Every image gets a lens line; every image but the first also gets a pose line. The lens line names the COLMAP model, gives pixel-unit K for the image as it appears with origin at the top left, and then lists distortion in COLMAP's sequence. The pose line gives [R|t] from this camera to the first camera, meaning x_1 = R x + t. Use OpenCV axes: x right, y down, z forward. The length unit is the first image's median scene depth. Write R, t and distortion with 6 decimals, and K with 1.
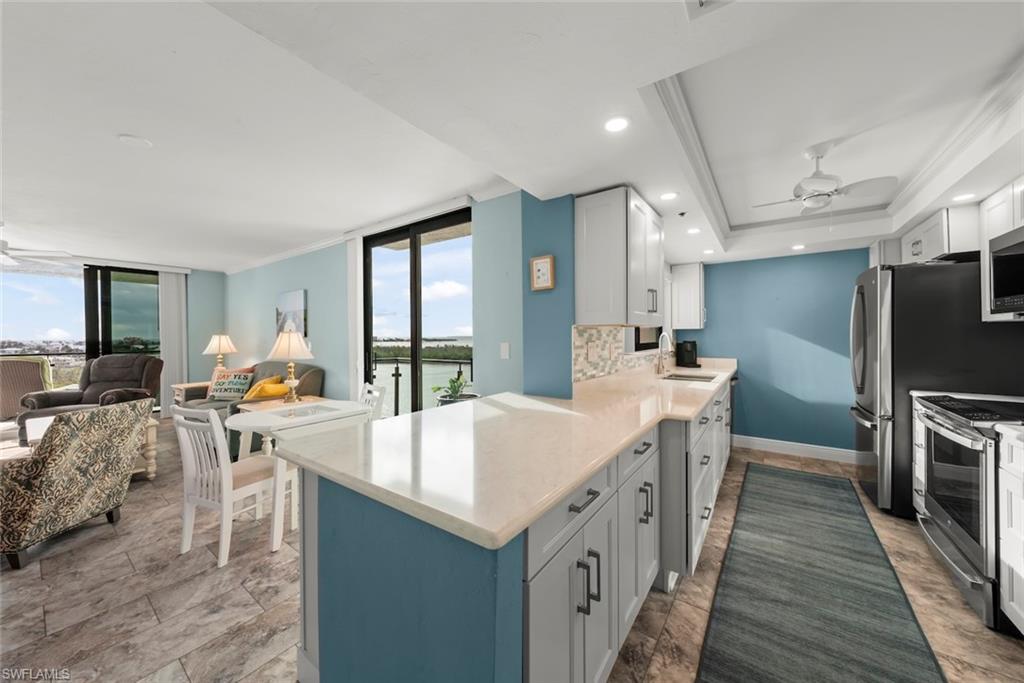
lens RADIAL K [[356.7, 0, 515.7], [0, 356.7, 335.3], [0, 0, 1]] dist [-0.001674, 0.000360]
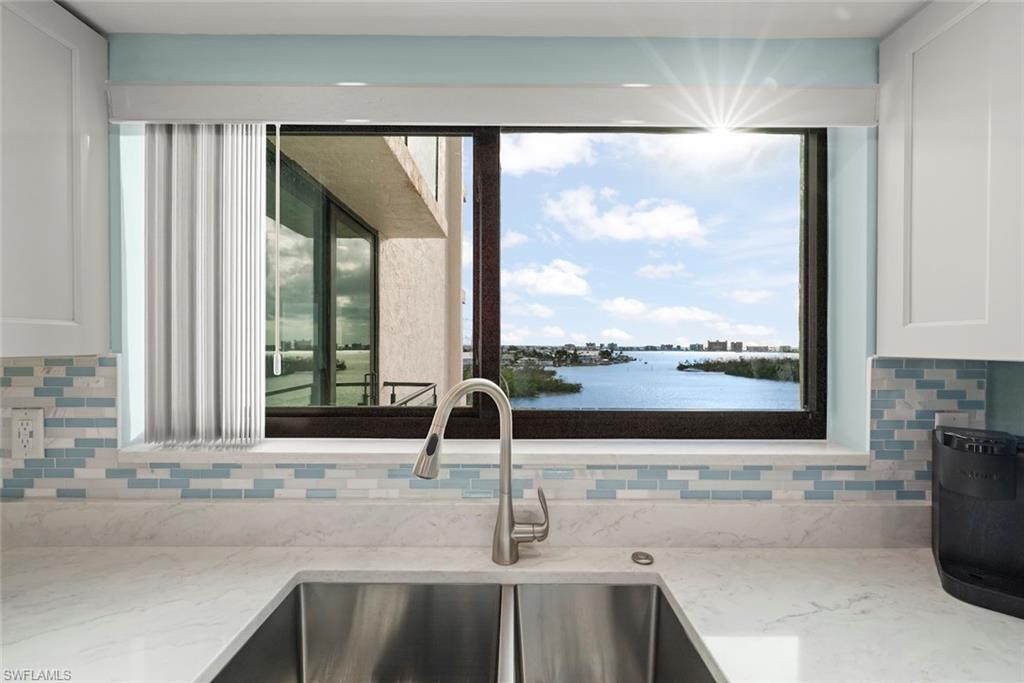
lens RADIAL K [[415.6, 0, 516.5], [0, 415.6, 344.4], [0, 0, 1]] dist [-0.002131, 0.000089]
pose [[0.577528, 0.007976, -0.816332, 0.878104], [-0.004944, 0.999968, 0.006272, -0.041612], [0.816356, 0.000414, 0.577549, 1.198276]]
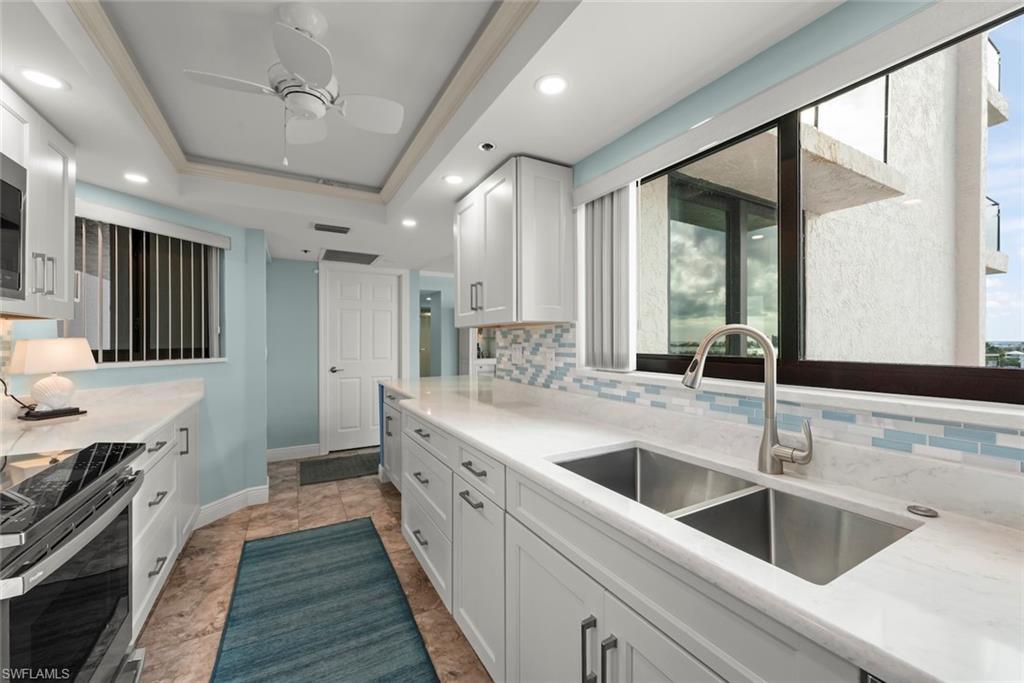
lens RADIAL K [[403.5, 0, 511.7], [0, 403.5, 340.4], [0, 0, 1]] dist [0.008057, -0.000029]
pose [[-0.428995, 0.007118, -0.903279, 1.096091], [0.005070, 0.999972, 0.005472, 0.003703], [0.903293, -0.002232, -0.429019, 1.339268]]
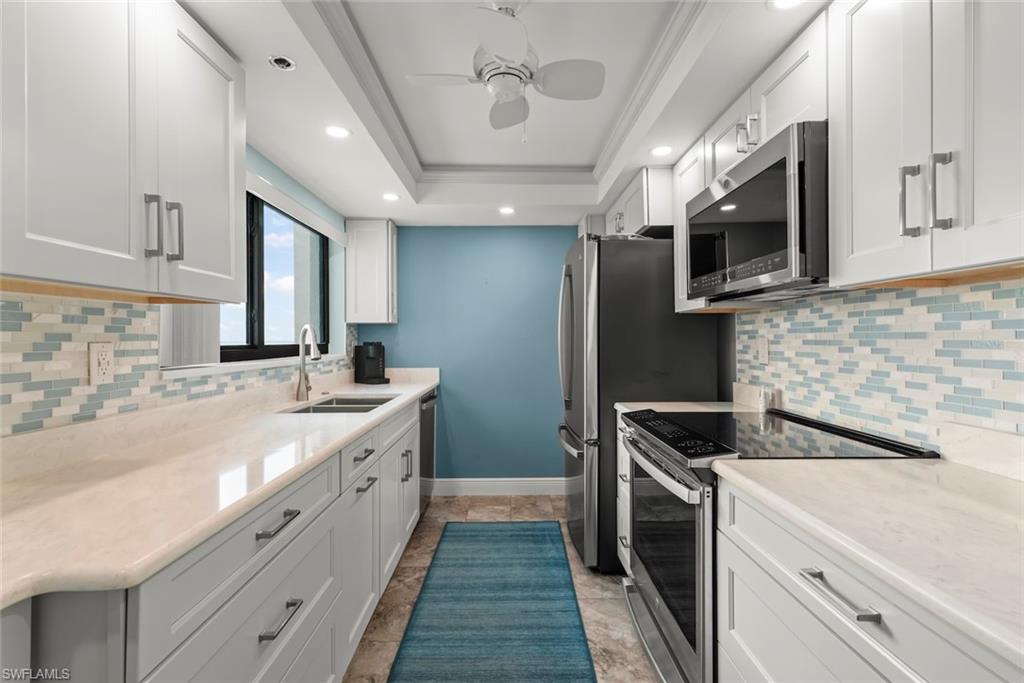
lens RADIAL K [[459.0, 0, 515.6], [0, 459.0, 338.5], [0, 0, 1]] dist [-0.000501, 0.000101]
pose [[0.804349, 0.002276, 0.594153, 0.352988], [-0.000027, 0.999993, -0.003793, 0.022132], [-0.594158, 0.003035, 0.804343, 0.334811]]
